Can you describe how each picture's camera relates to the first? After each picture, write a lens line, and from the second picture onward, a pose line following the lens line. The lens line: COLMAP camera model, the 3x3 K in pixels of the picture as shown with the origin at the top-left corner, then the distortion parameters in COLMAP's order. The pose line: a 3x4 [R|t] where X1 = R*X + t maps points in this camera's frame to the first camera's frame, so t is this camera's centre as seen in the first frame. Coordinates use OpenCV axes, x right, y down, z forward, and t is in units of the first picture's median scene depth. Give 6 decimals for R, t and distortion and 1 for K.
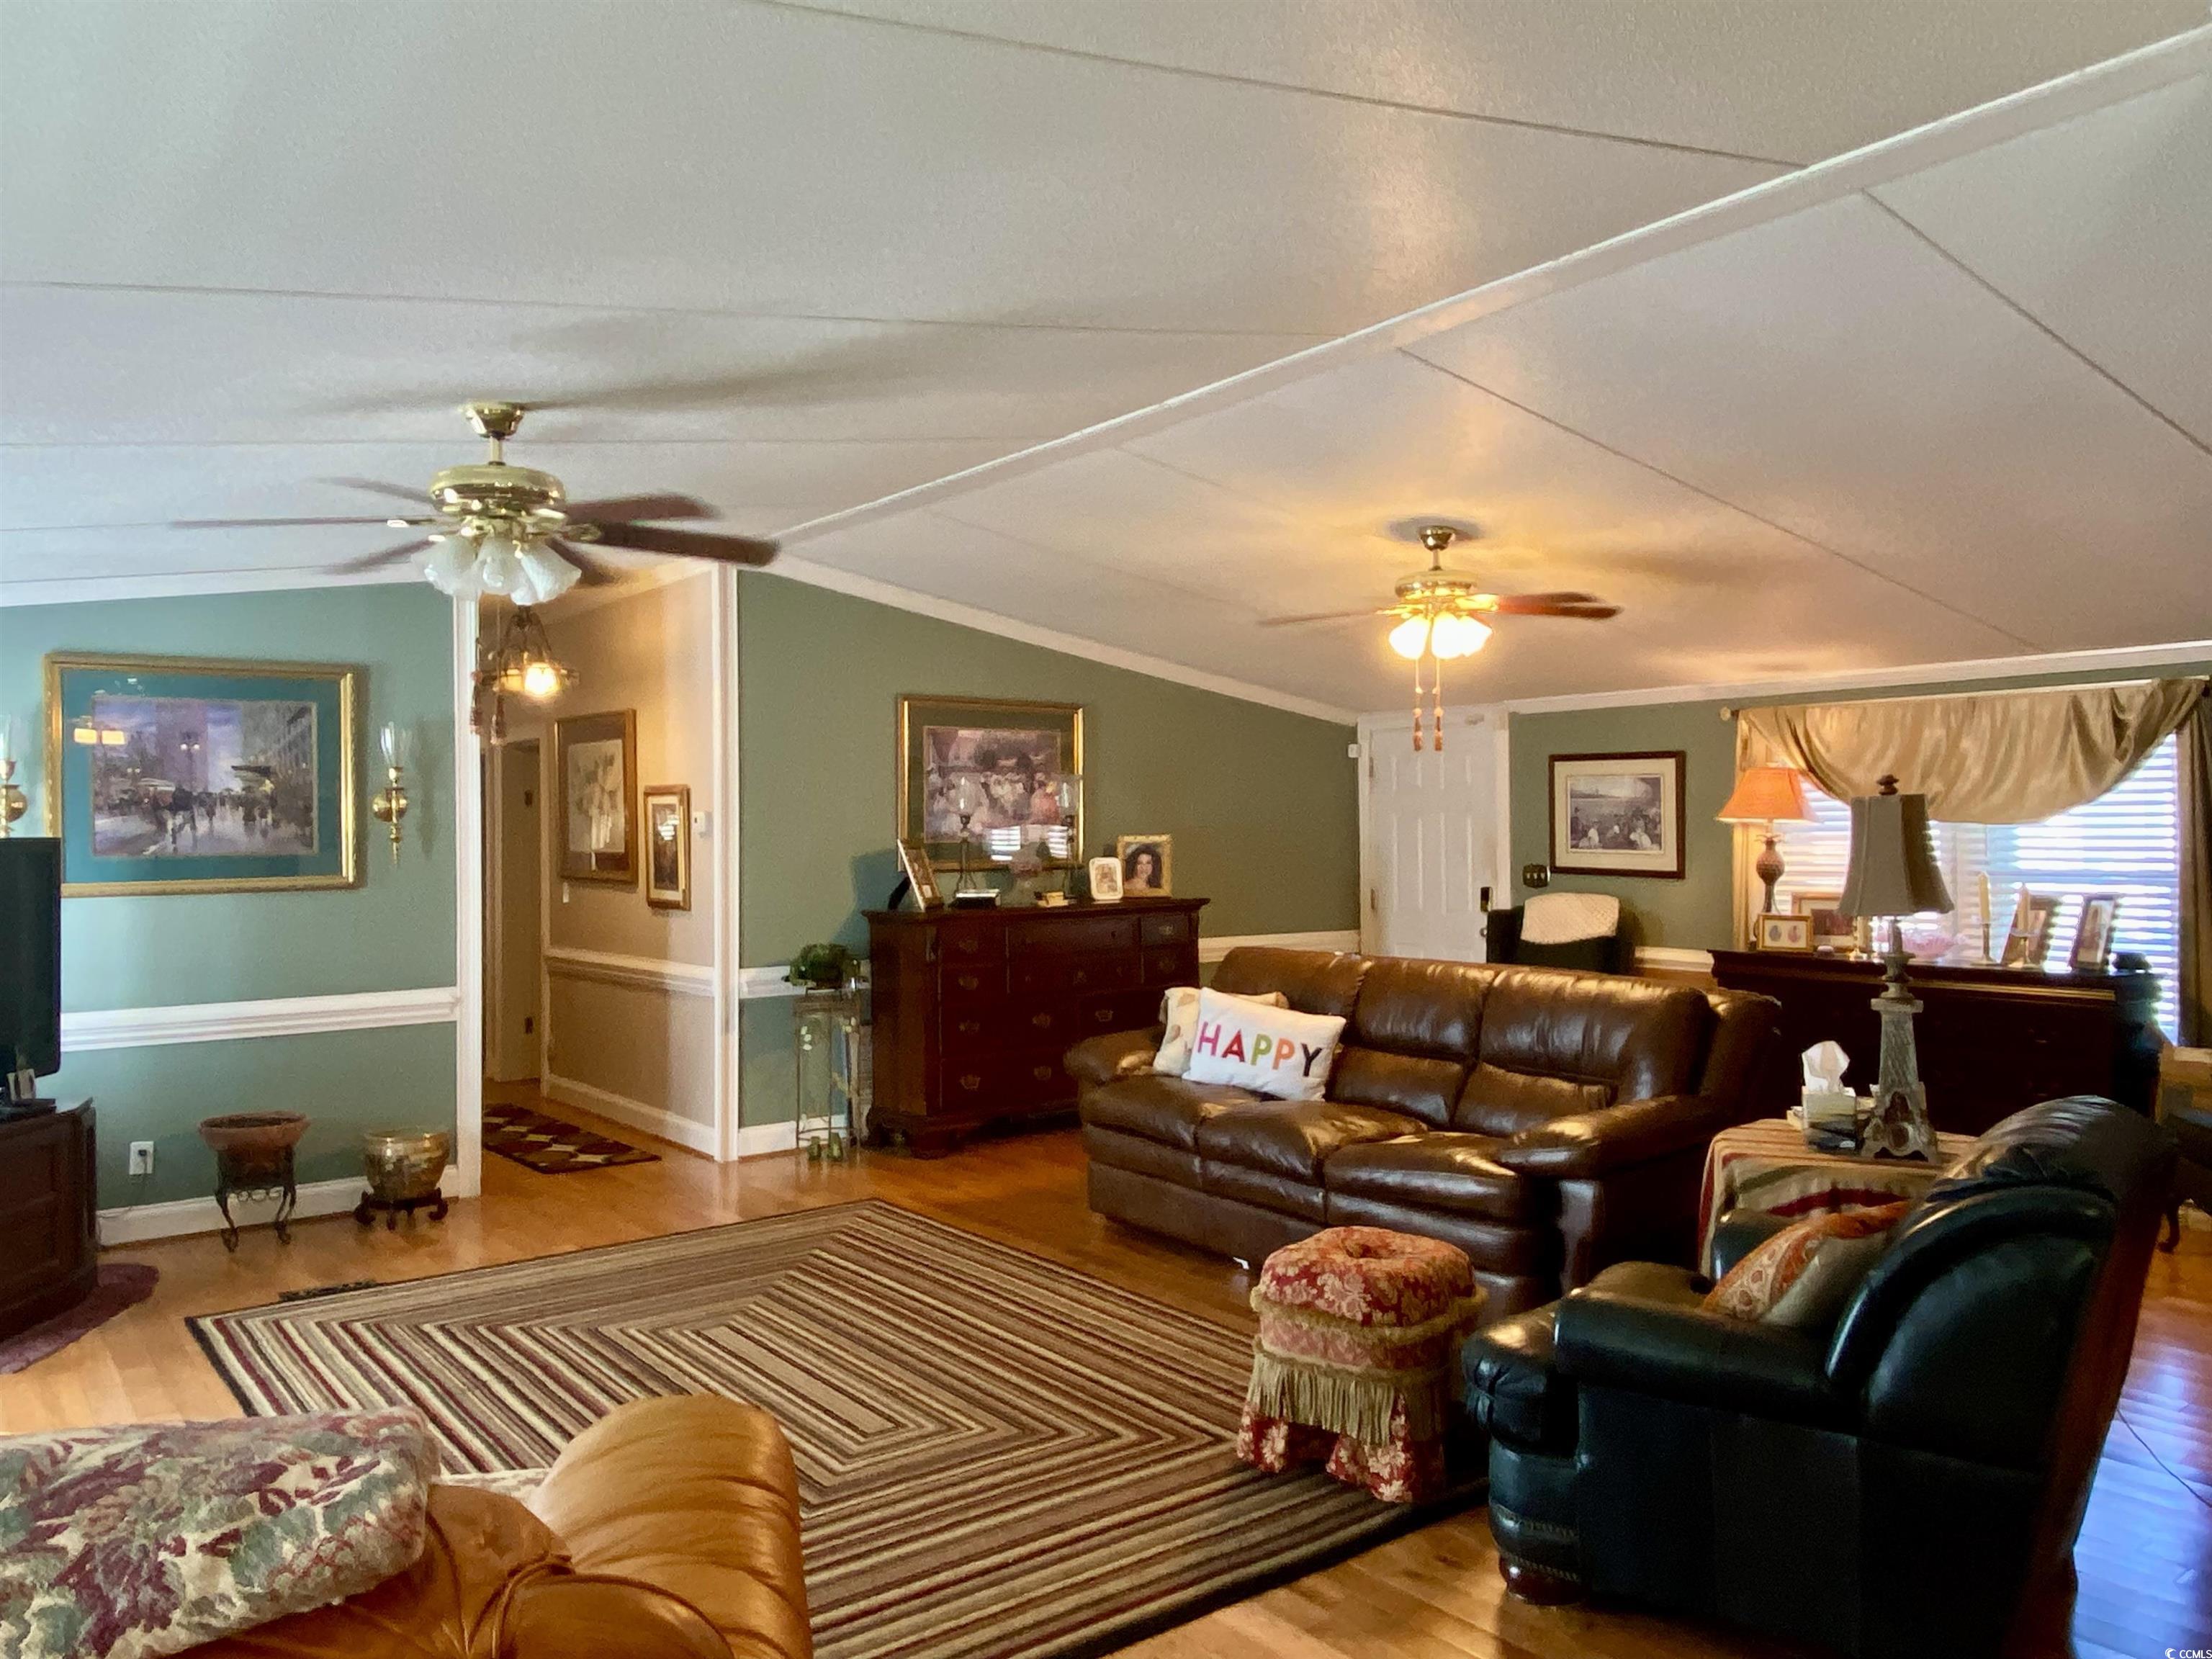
lens RADIAL K [[1603.4, 0, 1105.6], [0, 1603.4, 800.4], [0, 0, 1]] dist [0.110465, -0.155164]
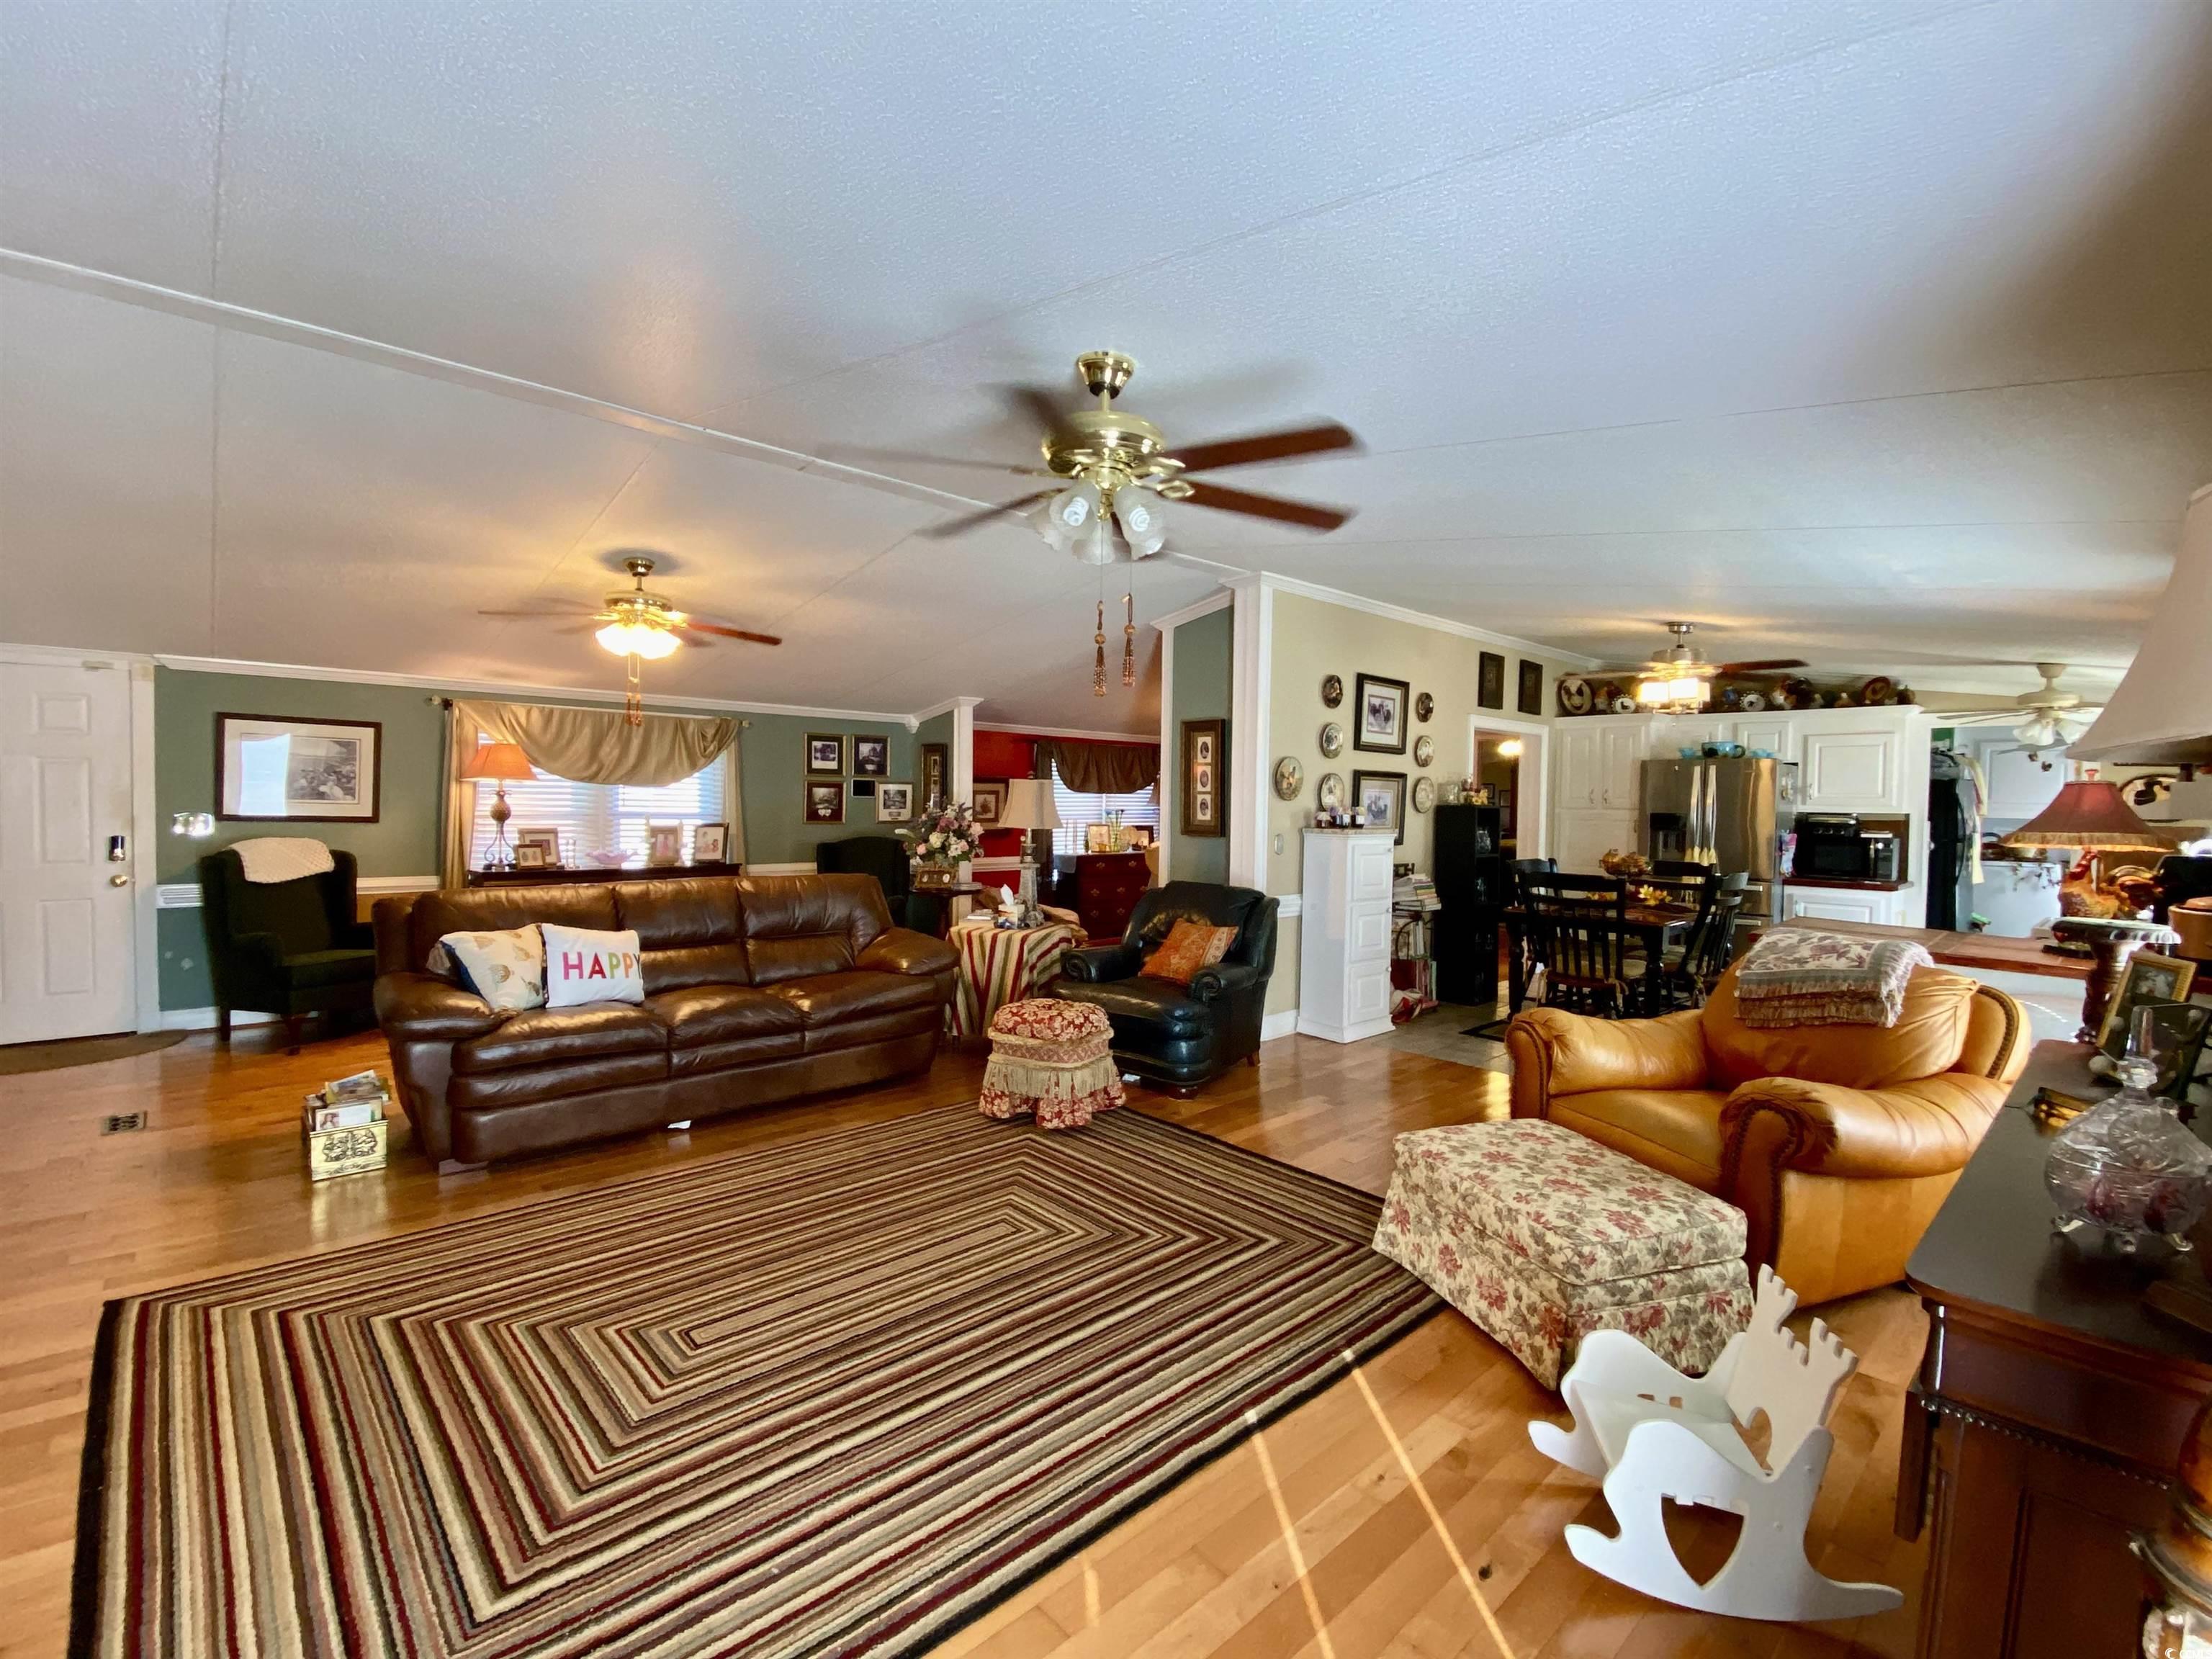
lens RADIAL K [[984.8, 0, 1106.0], [0, 984.8, 829.5], [0, 0, 1]] dist [0.011809, -0.013567]
pose [[-0.098599, -0.023344, 0.994853, -0.659284], [-0.032028, 0.999281, 0.020274, 0.027211], [-0.994612, -0.029865, -0.099276, 0.702540]]
